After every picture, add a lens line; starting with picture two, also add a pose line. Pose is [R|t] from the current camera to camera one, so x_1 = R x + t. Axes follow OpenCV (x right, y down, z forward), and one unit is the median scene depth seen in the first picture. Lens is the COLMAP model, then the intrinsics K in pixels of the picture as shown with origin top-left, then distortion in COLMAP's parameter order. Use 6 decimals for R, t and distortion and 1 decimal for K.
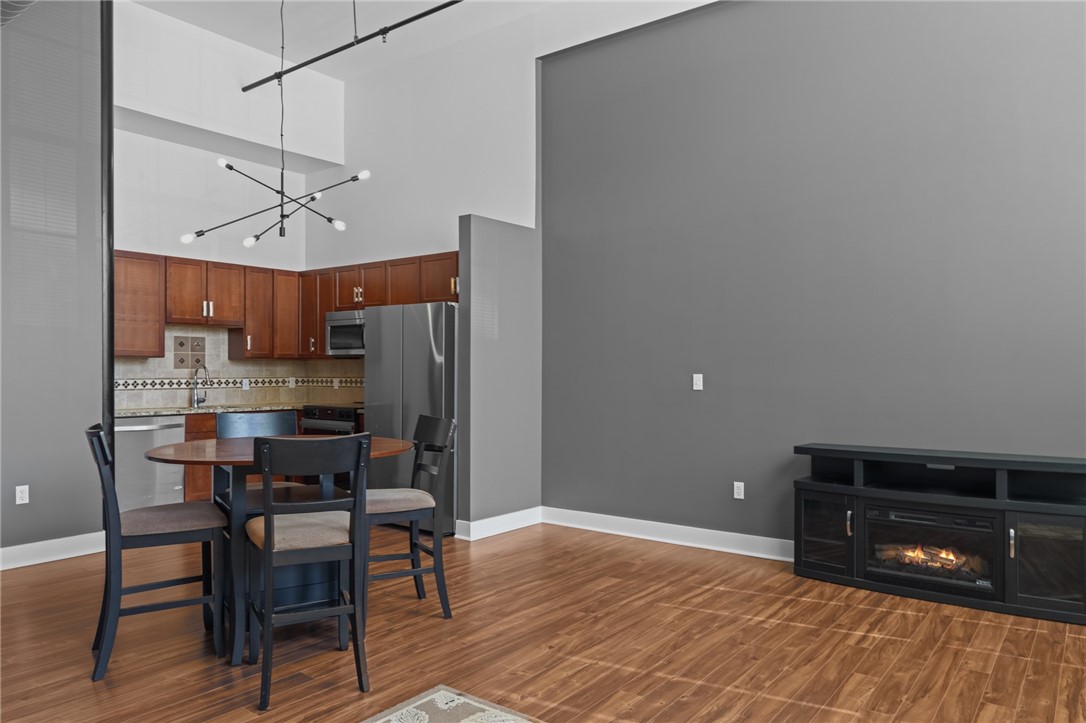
lens RADIAL K [[736.7, 0, 539.1], [0, 736.7, 373.7], [0, 0, 1]] dist [-0.002657, 0.002627]
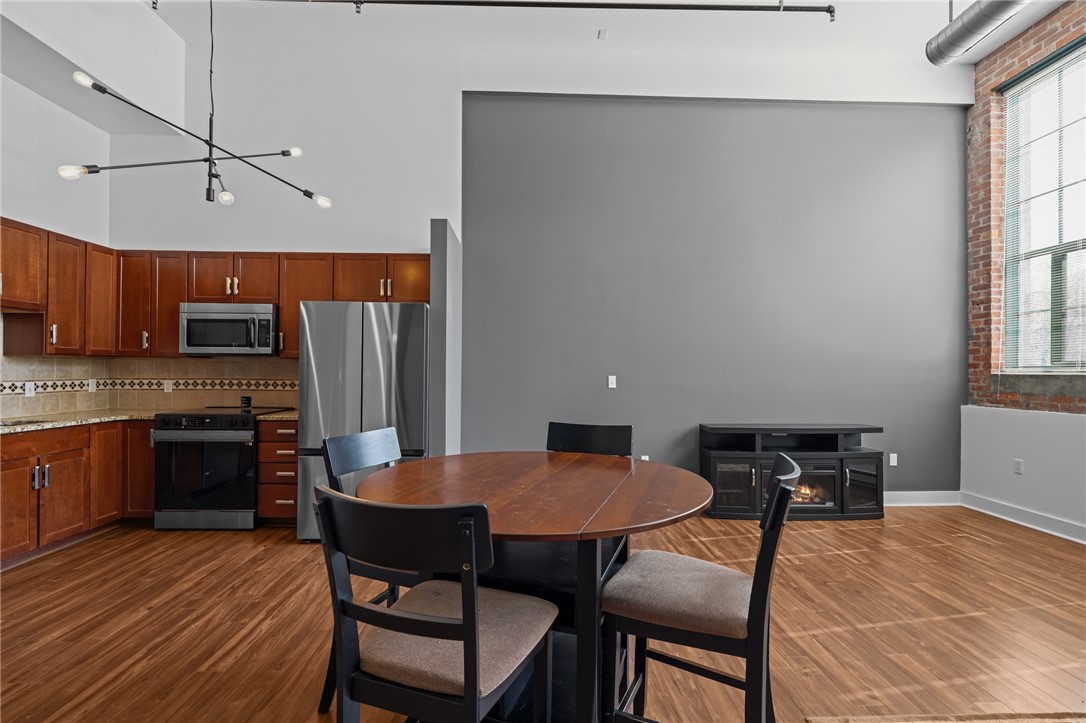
lens RADIAL K [[494.6, 0, 541.8], [0, 494.6, 368.4], [0, 0, 1]] dist [-0.000828, -0.000275]
pose [[0.778060, 0.006527, 0.628156, -0.401974], [-0.001989, 0.999967, -0.007927, -0.005030], [-0.628187, 0.004918, 0.778047, 0.370428]]
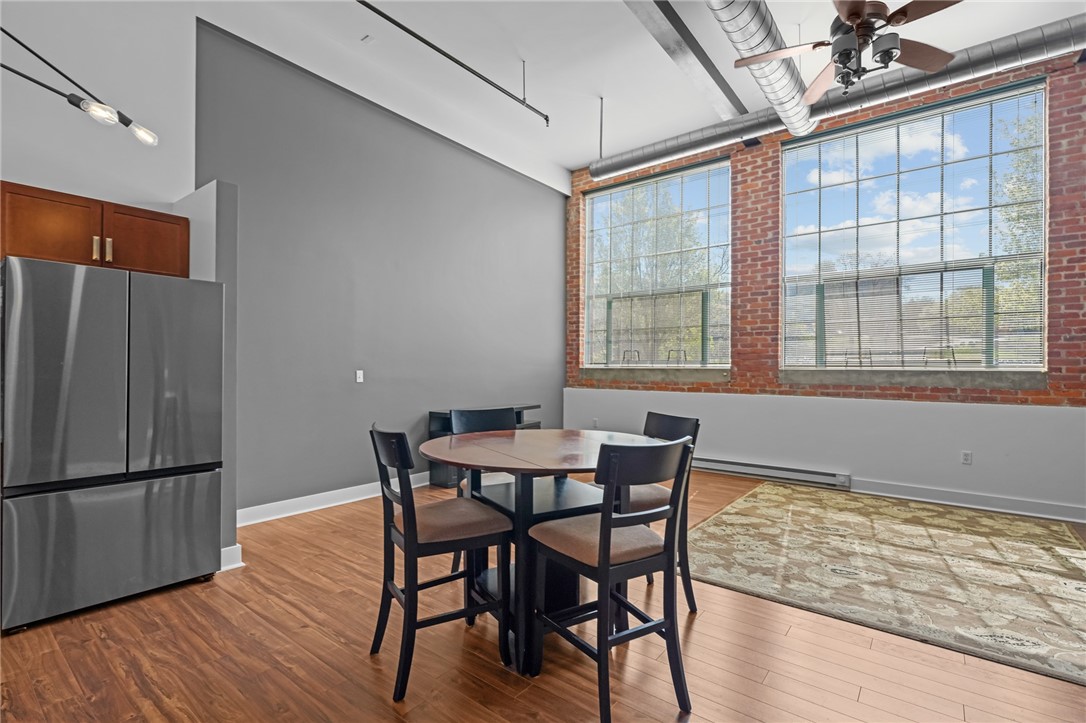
lens RADIAL K [[502.8, 0, 542.1], [0, 502.8, 363.8], [0, 0, 1]] dist [-0.000253, 0.000249]
pose [[0.014784, 0.006225, 0.999871, -0.645560], [-0.002198, 0.999978, -0.006194, -0.006054], [-0.999888, -0.002106, 0.014797, 0.611486]]
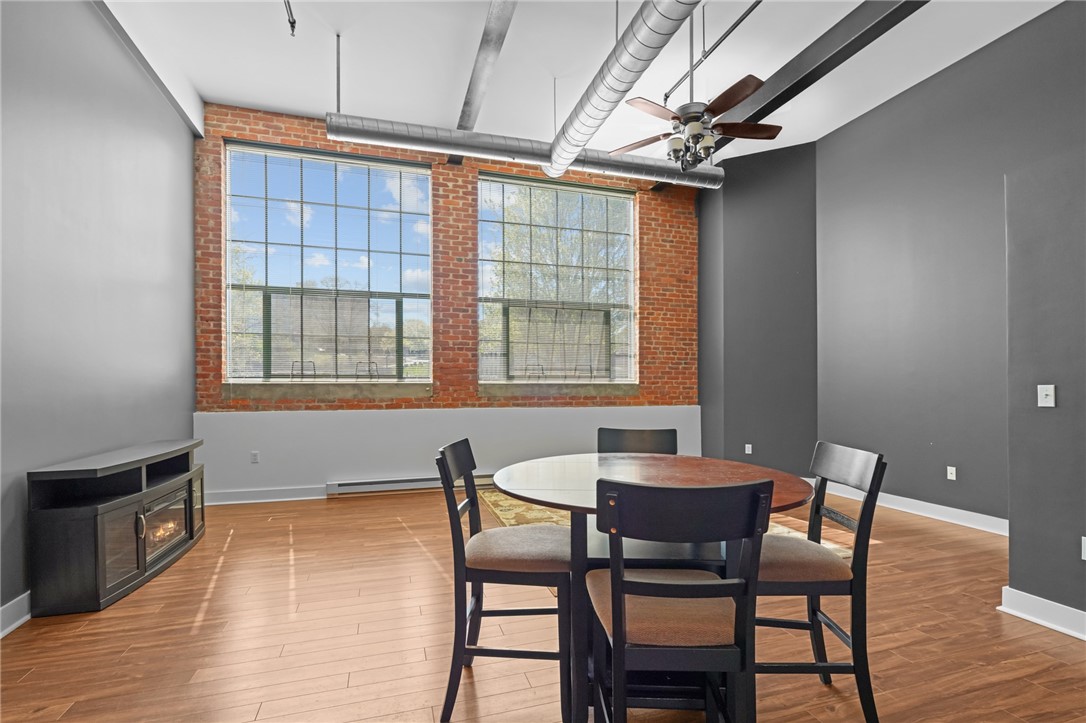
lens RADIAL K [[500.3, 0, 538.1], [0, 500.3, 382.1], [0, 0, 1]] dist [-0.000419, 0.000204]
pose [[-0.813801, 0.001915, 0.581140, -0.356444], [0.001840, 0.999998, -0.000719, -0.004374], [-0.581140, 0.000484, -0.813803, 0.945955]]
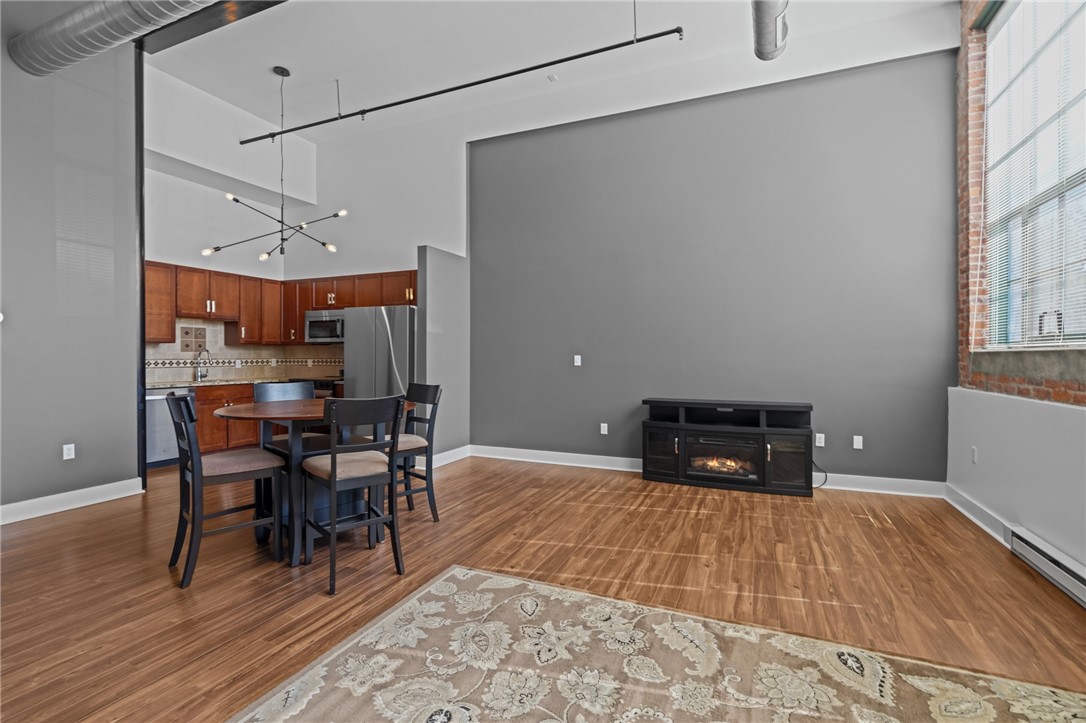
lens RADIAL K [[494.2, 0, 541.3], [0, 494.2, 358.9], [0, 0, 1]] dist [-0.002460, 0.000259]
pose [[0.971186, -0.001082, 0.238322, -0.101445], [0.000425, 0.999996, 0.002810, 0.004276], [-0.238324, -0.002628, 0.971182, 0.000114]]
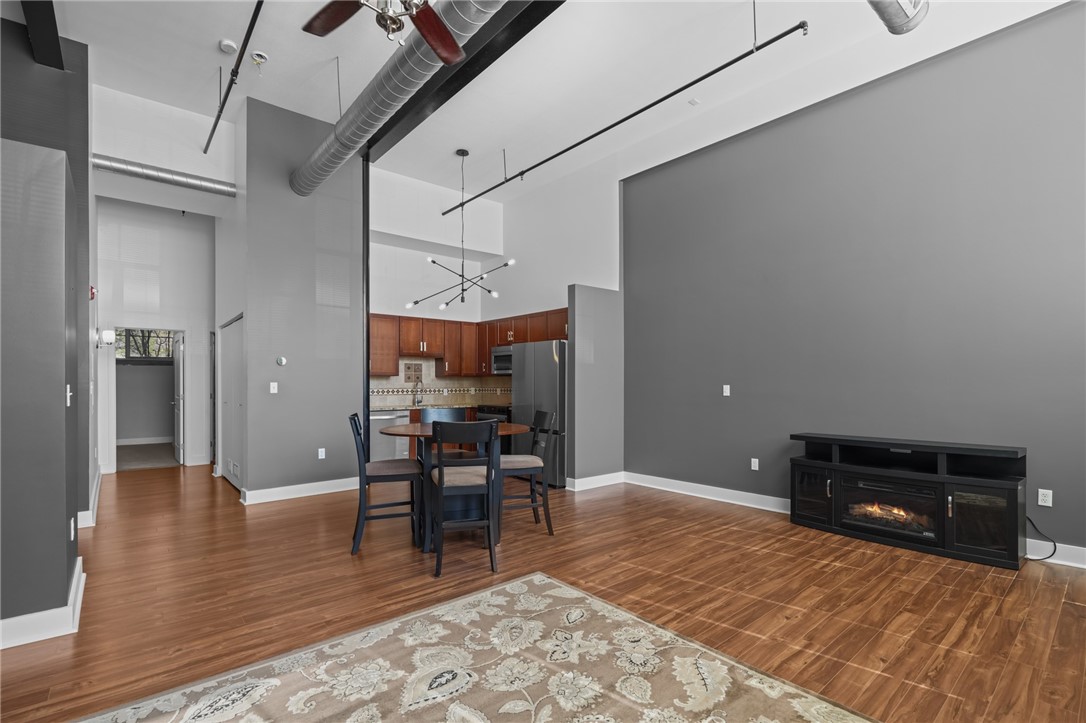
lens RADIAL K [[495.8, 0, 540.9], [0, 495.8, 383.3], [0, 0, 1]] dist [-0.001827, -0.000047]
pose [[0.977878, -0.002367, -0.209161, 0.054905], [0.001502, 0.999990, -0.004293, 0.000304], [0.209169, 0.003883, 0.977872, -0.050881]]
